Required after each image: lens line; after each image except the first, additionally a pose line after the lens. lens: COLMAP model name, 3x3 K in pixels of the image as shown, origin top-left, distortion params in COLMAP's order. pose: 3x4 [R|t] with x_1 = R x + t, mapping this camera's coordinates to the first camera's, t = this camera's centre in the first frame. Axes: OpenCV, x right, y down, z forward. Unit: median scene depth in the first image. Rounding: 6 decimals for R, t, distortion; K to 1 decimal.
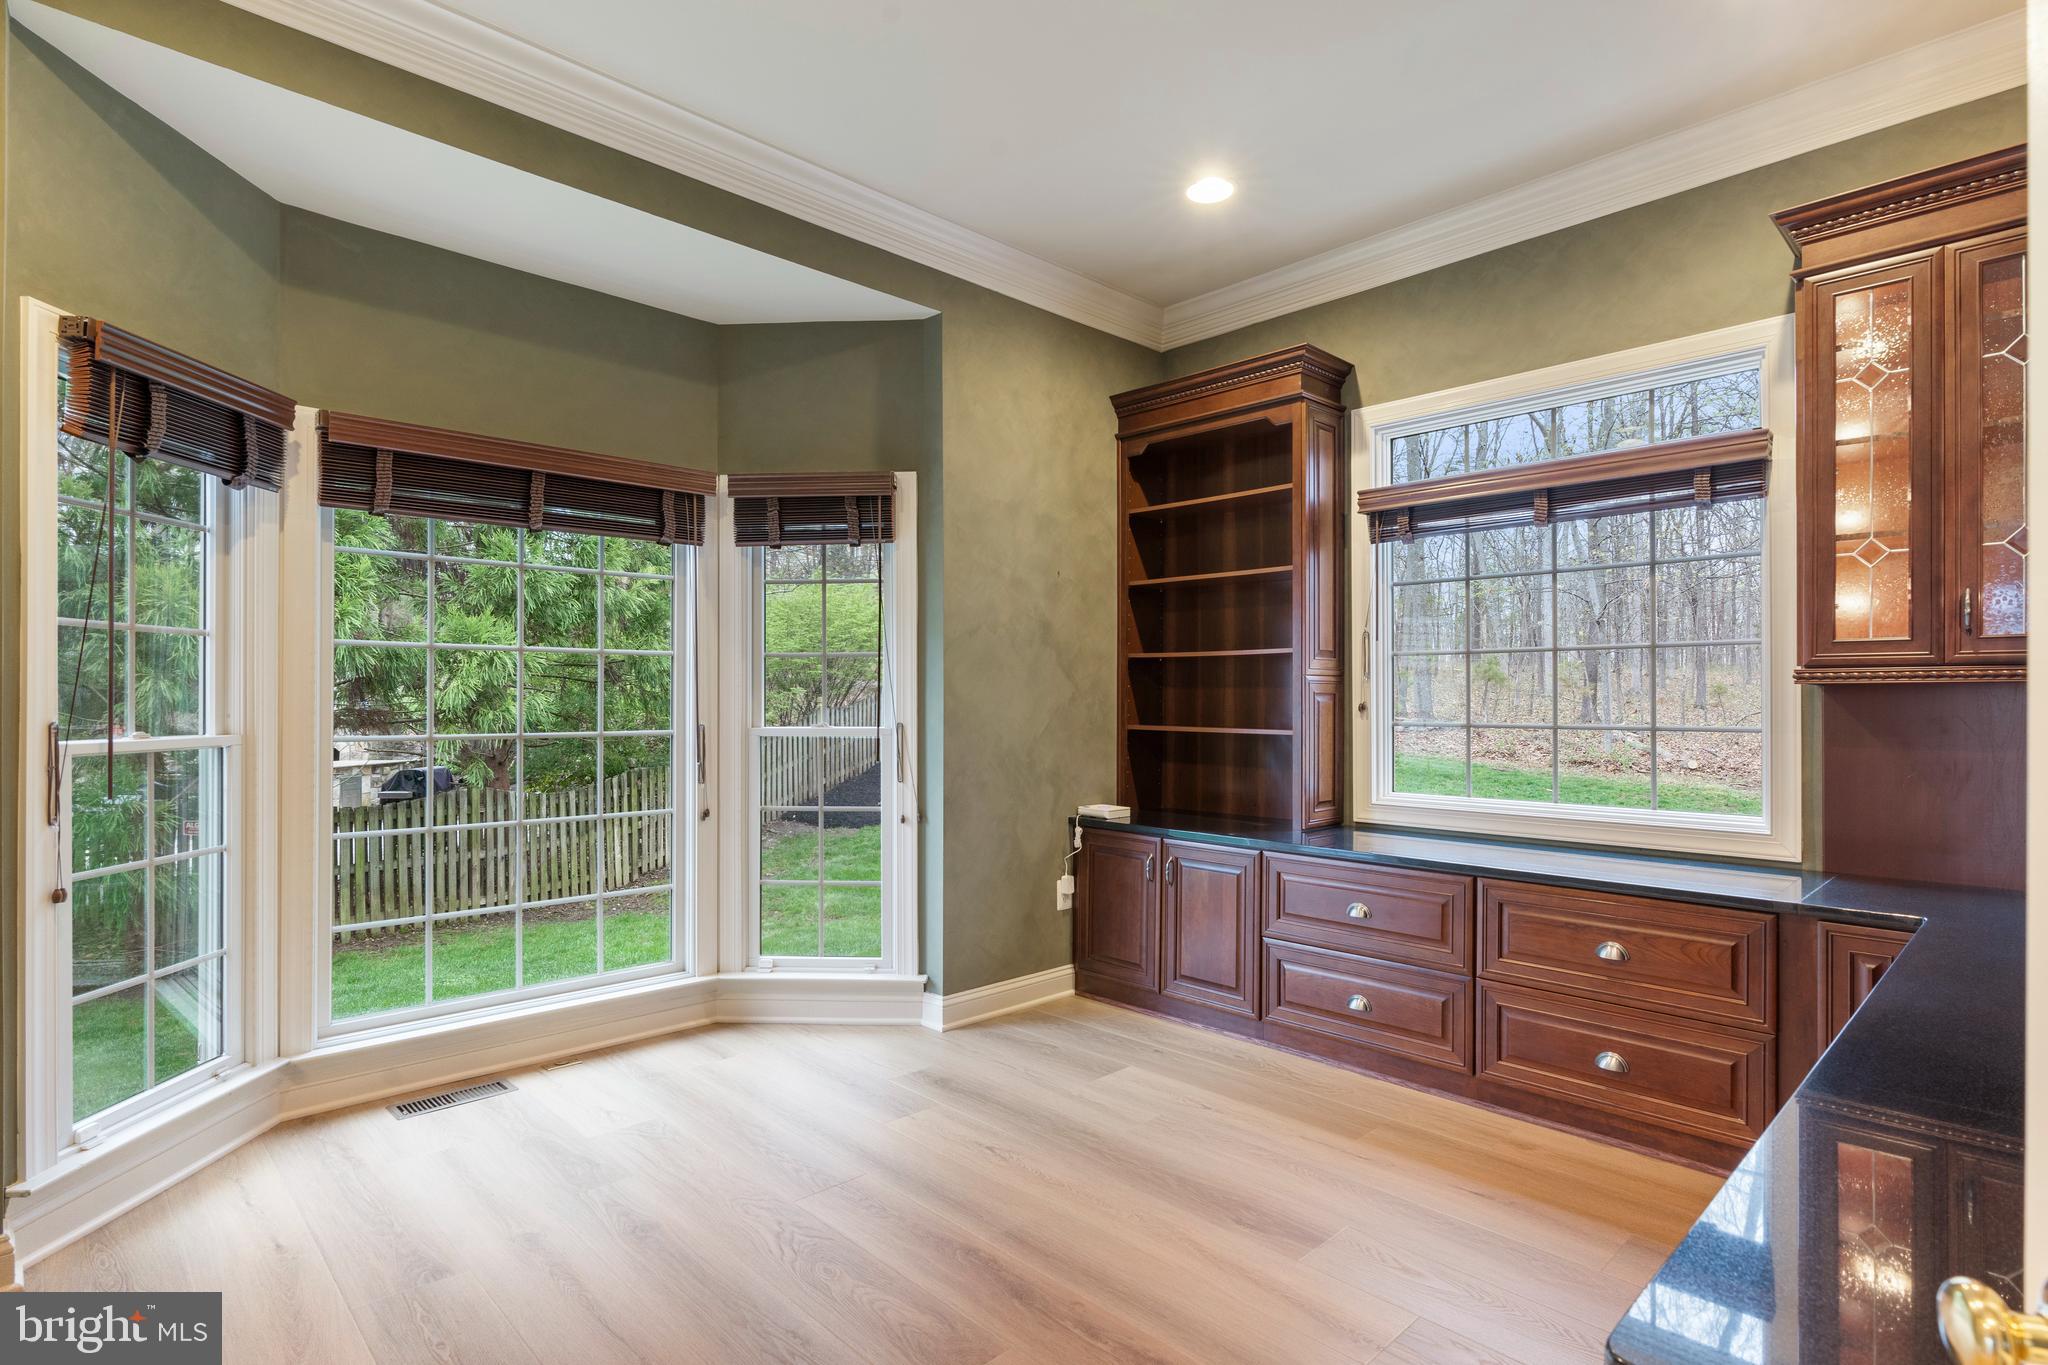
lens RADIAL K [[1035.6, 0, 1024.7], [0, 1035.6, 694.6], [0, 0, 1]] dist [-0.009429, 0.002160]
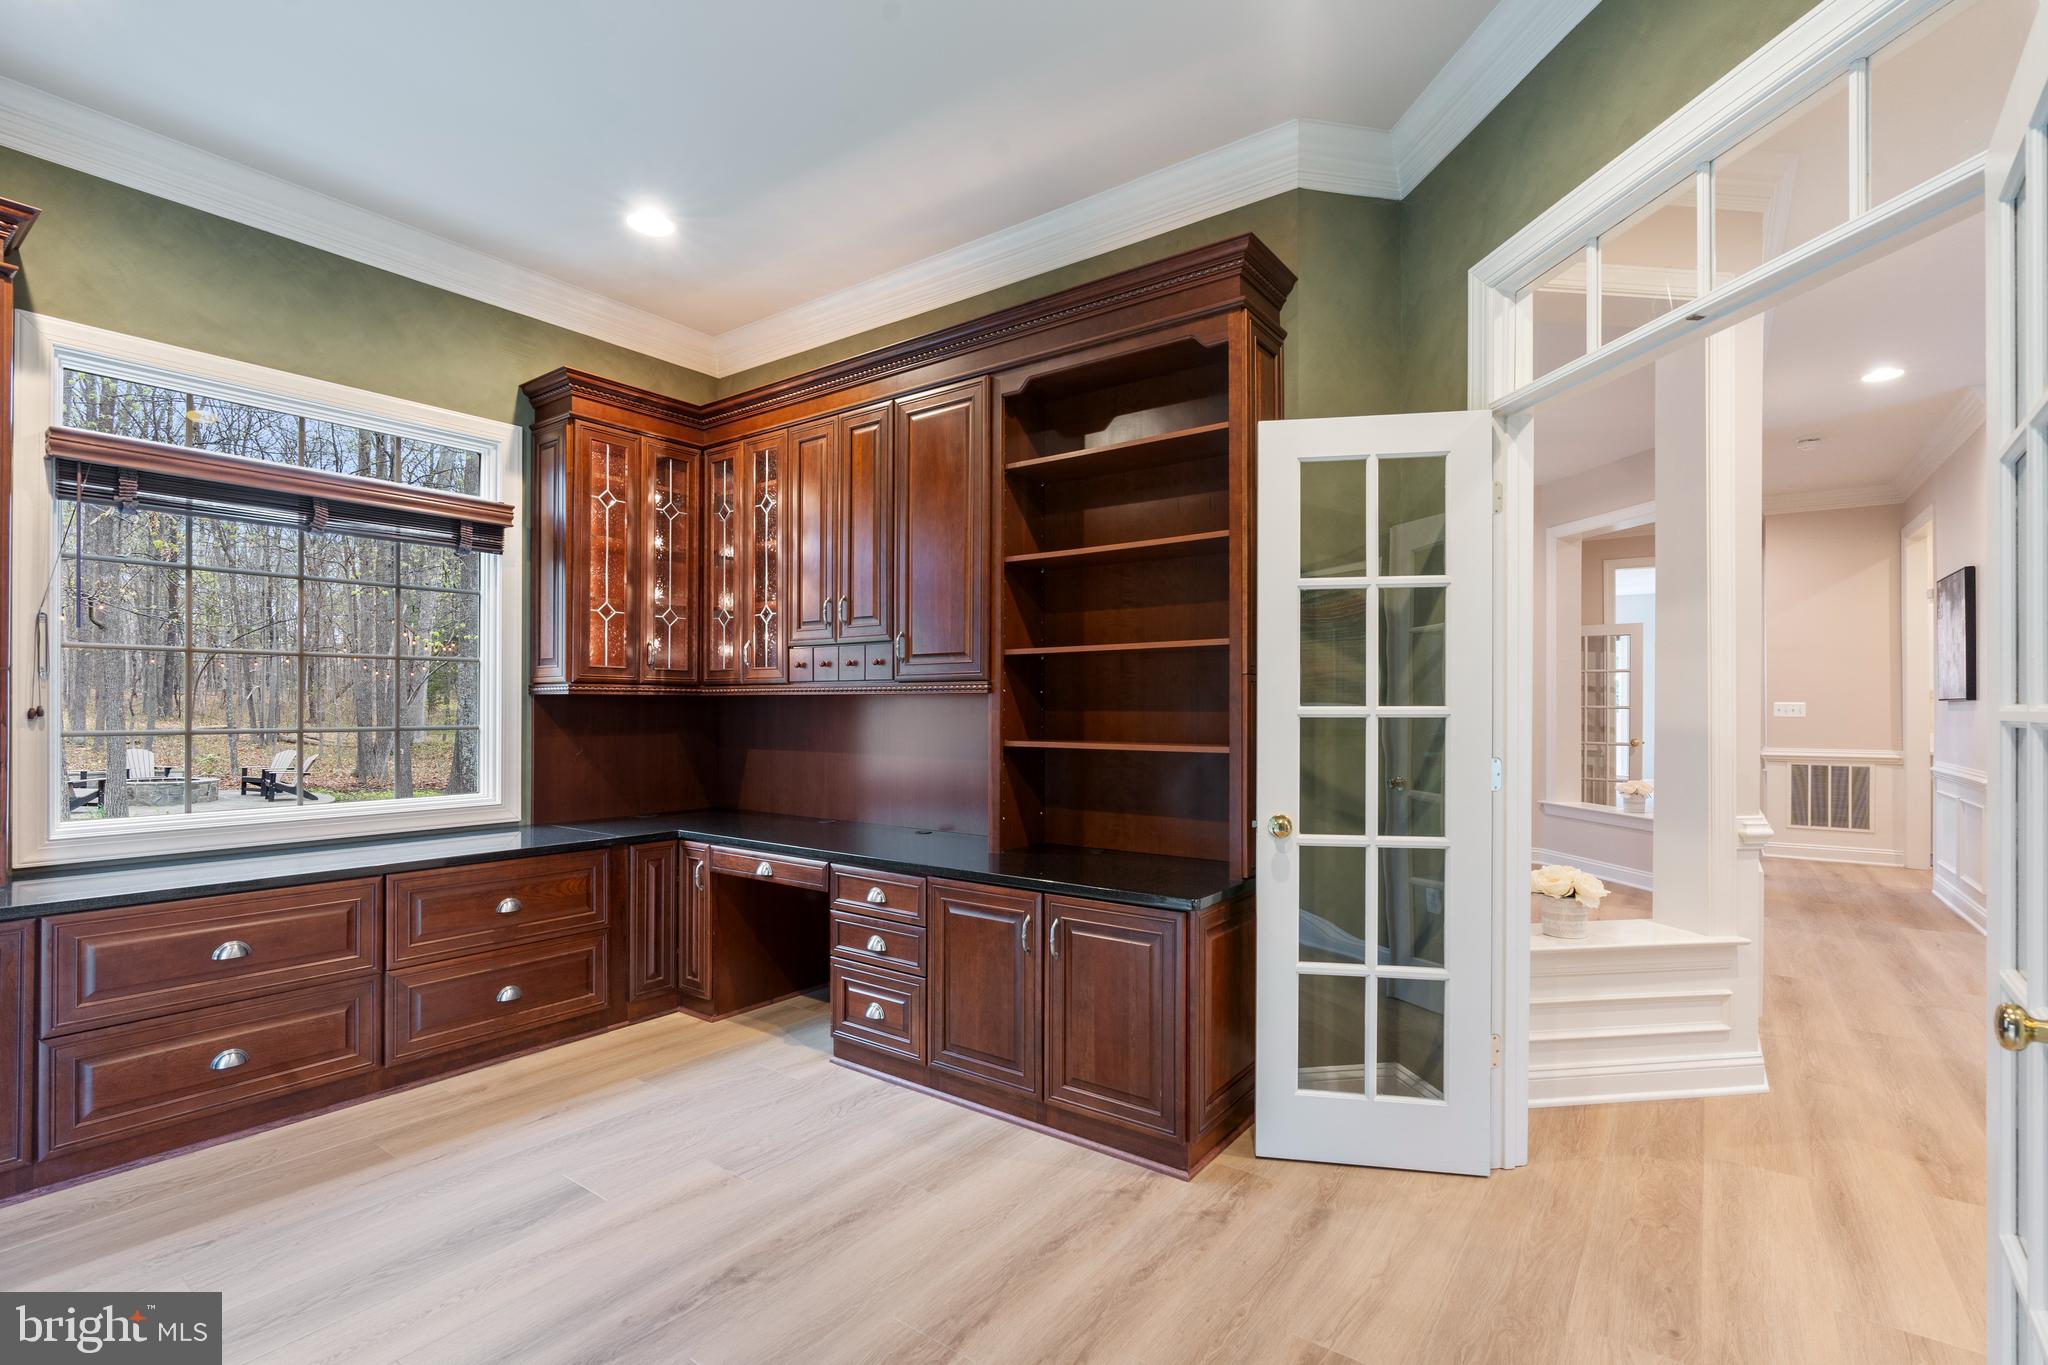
lens RADIAL K [[951.7, 0, 1024.4], [0, 951.7, 698.8], [0, 0, 1]] dist [-0.005179, -0.000433]
pose [[-0.178348, 0.002937, 0.983963, -0.626761], [-0.009167, 0.999947, -0.004646, -0.002421], [-0.983925, -0.009848, -0.178312, 0.547102]]
